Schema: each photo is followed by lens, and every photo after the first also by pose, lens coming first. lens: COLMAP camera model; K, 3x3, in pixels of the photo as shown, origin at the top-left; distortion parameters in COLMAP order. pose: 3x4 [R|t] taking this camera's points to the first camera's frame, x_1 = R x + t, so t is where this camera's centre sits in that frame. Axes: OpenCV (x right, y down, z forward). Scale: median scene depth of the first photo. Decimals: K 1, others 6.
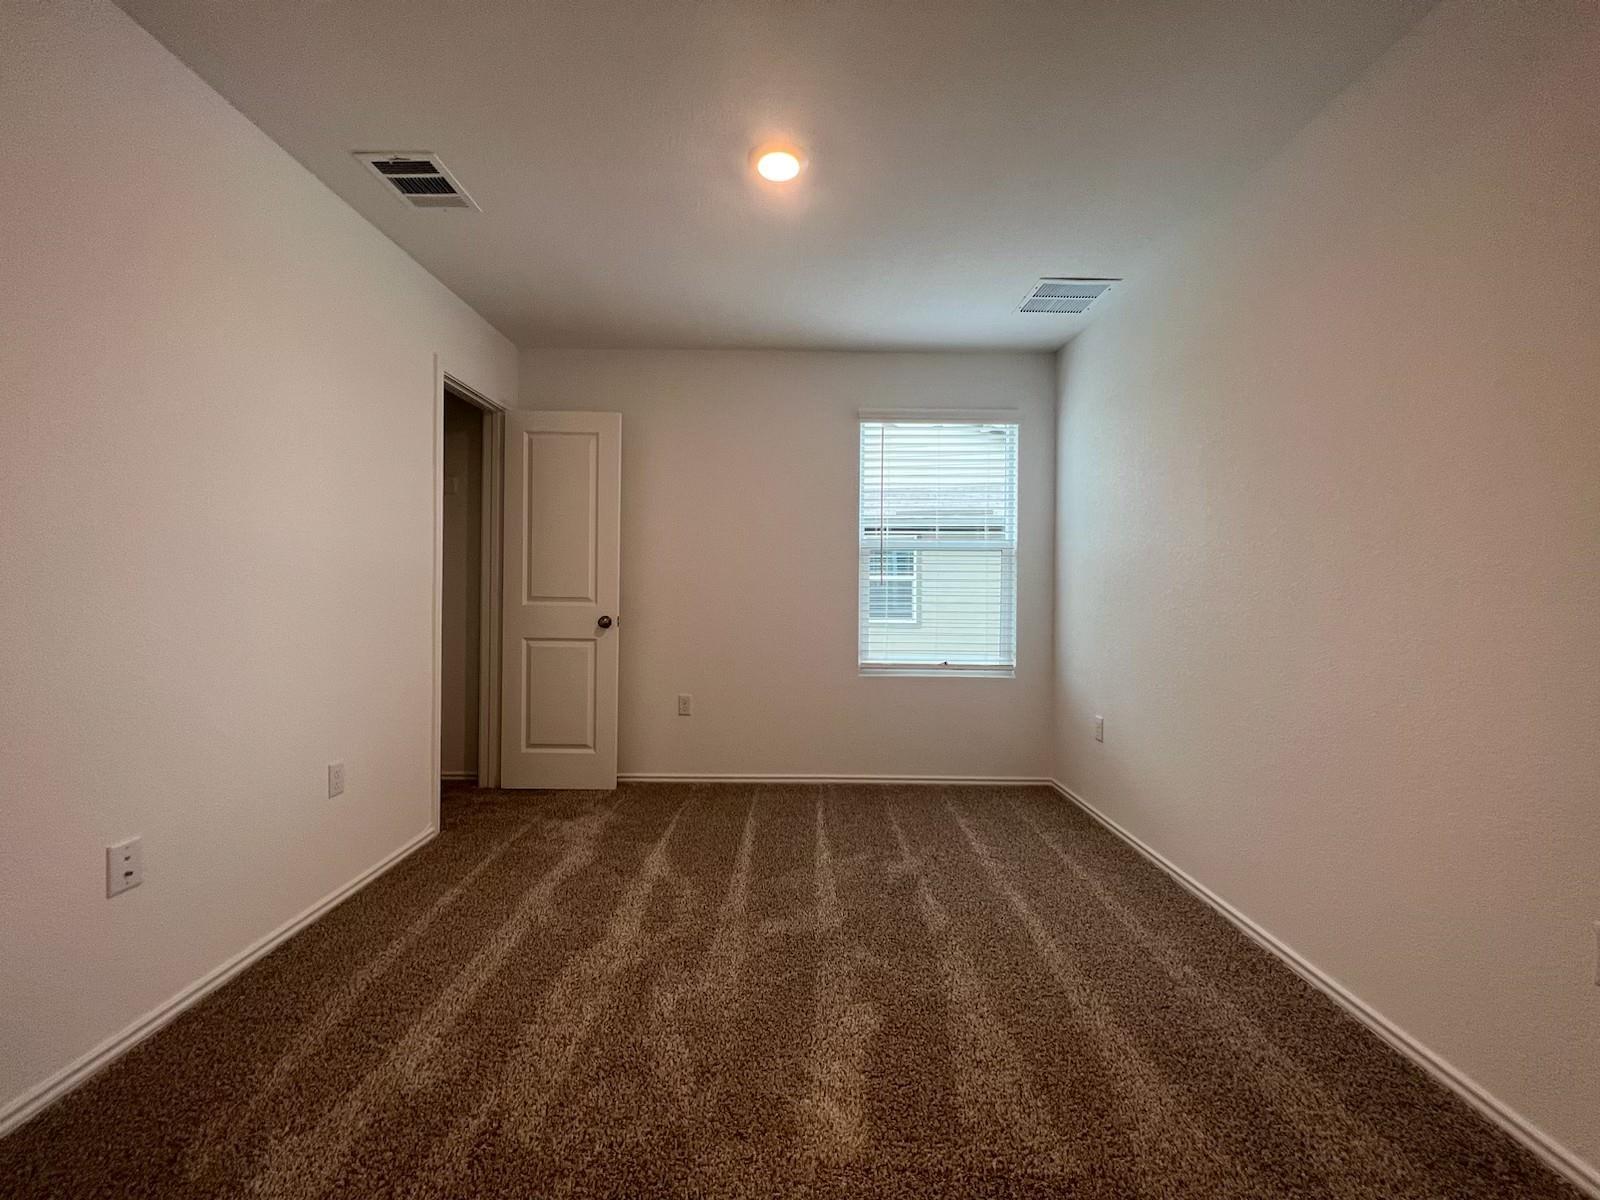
lens RADIAL K [[639.4, 0, 801.4], [0, 639.4, 598.8], [0, 0, 1]] dist [0.000184, 0.000260]
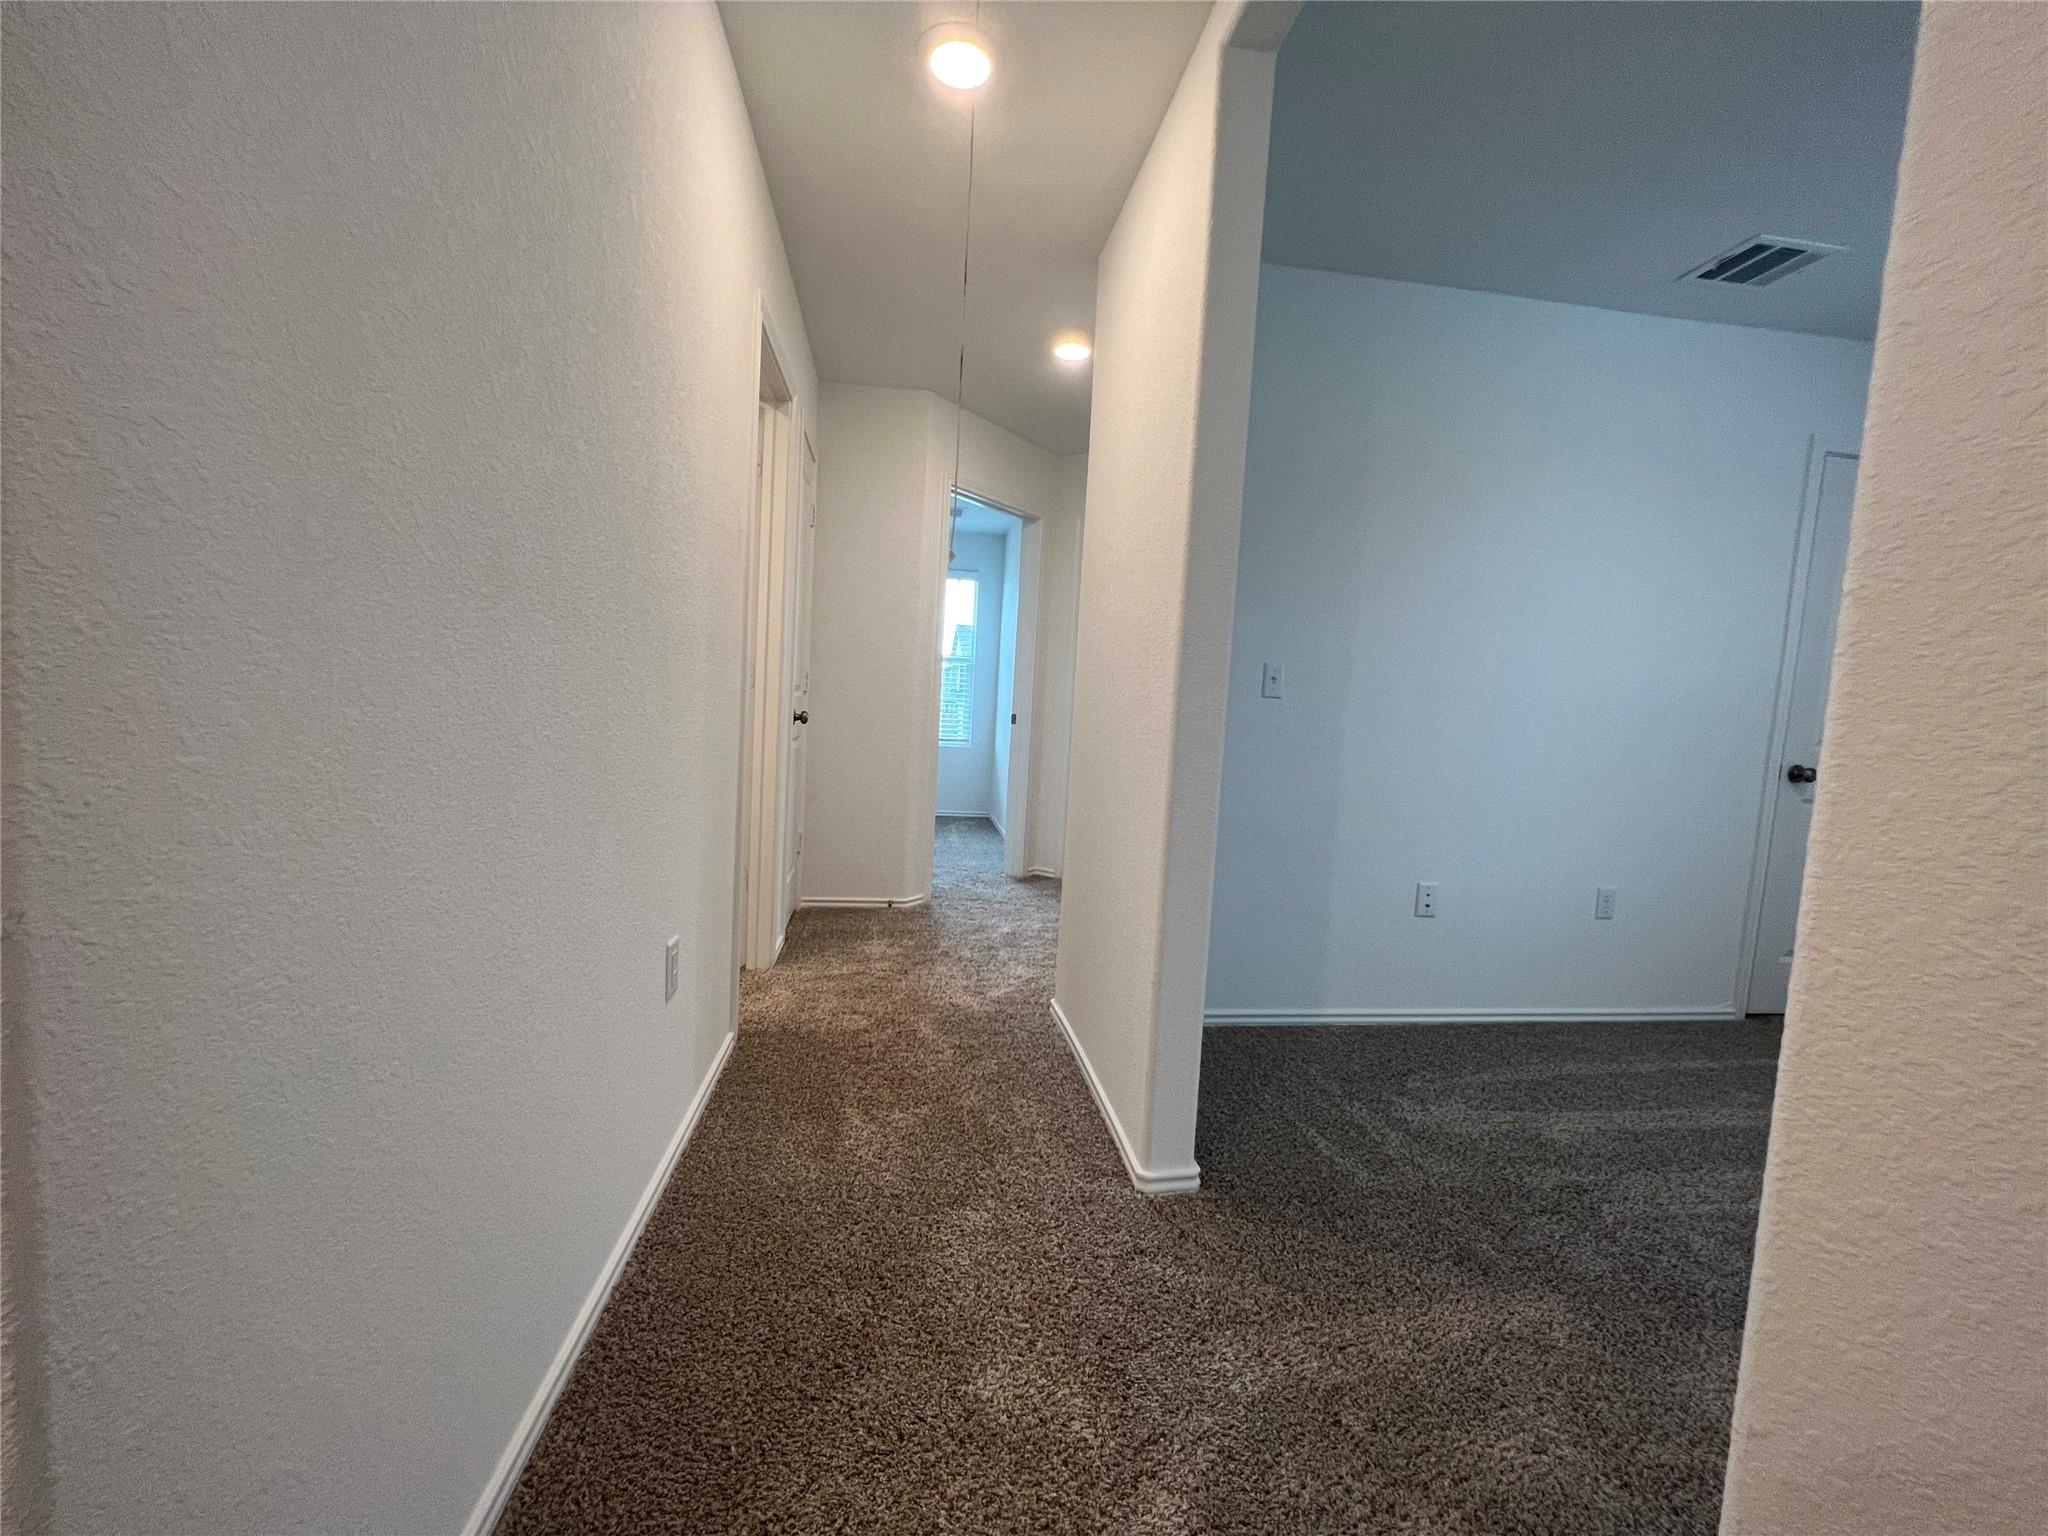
lens RADIAL K [[820.5, 0, 1014.0], [0, 820.5, 770.4], [0, 0, 1]] dist [0.000353, 0.000229]
pose [[0.131896, 0.084421, -0.987662, 0.406326], [-0.065165, 0.994950, 0.076342, 0.027115], [0.989119, 0.054292, 0.136731, -0.127818]]
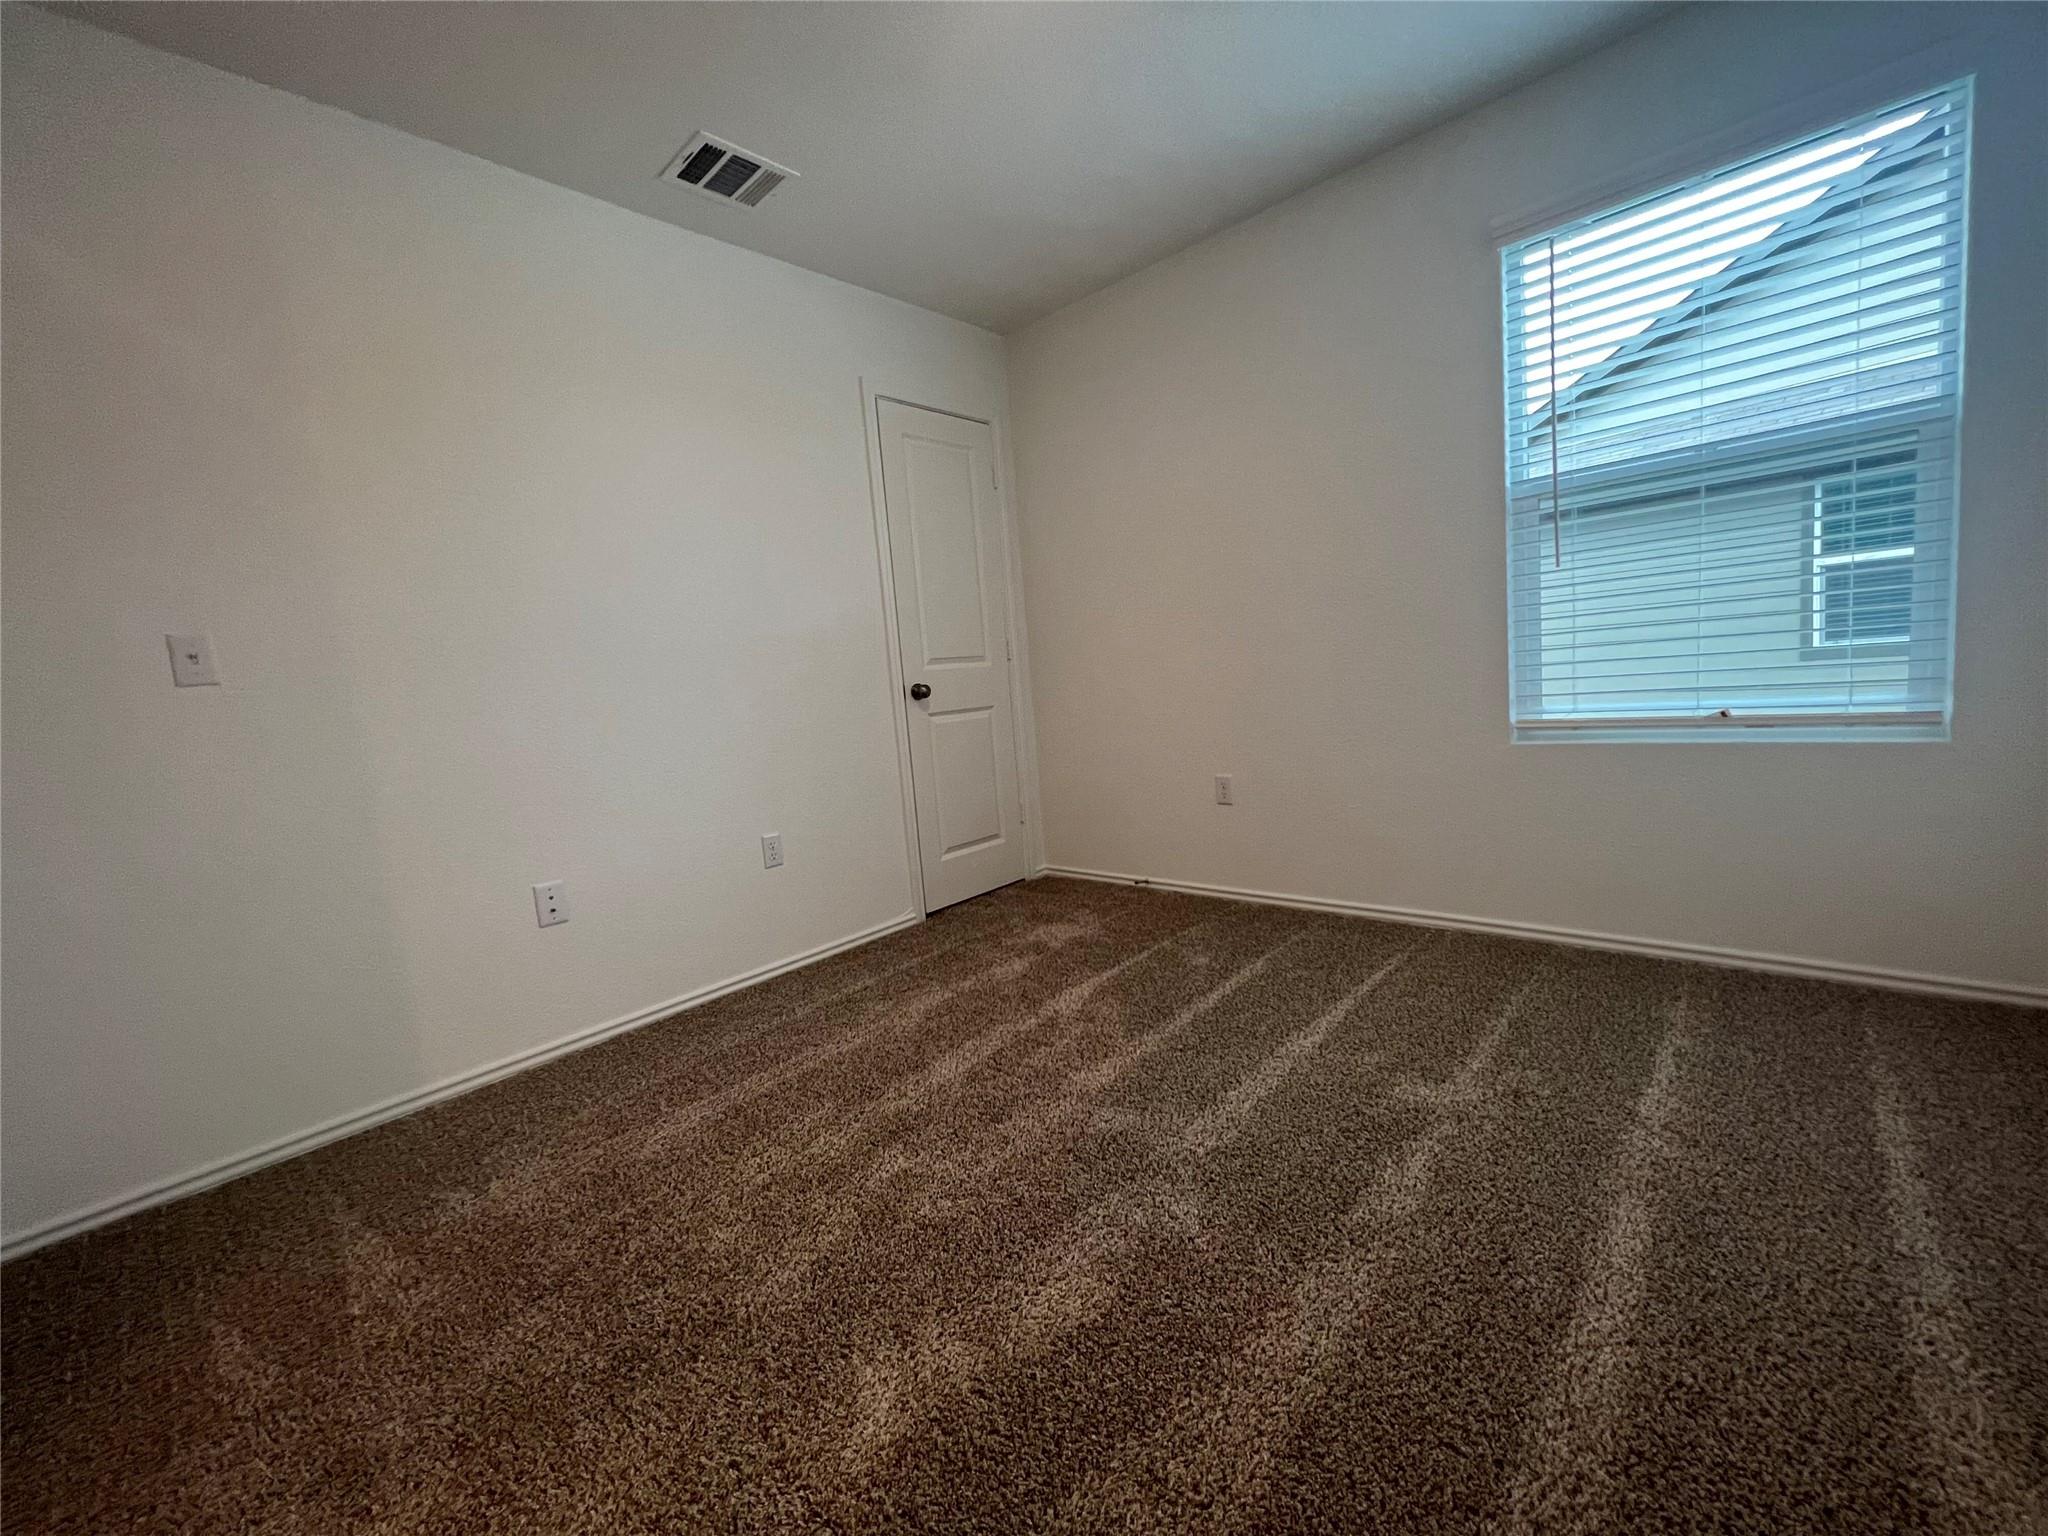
lens RADIAL K [[818.5, 0, 1025.8], [0, 818.5, 766.4], [0, 0, 1]] dist [0.000184, 0.000260]
pose [[0.730665, 0.002059, -0.682733, 0.403195], [0.085800, 0.991790, 0.094816, 0.059404], [0.677323, -0.127858, 0.724490, 0.334201]]
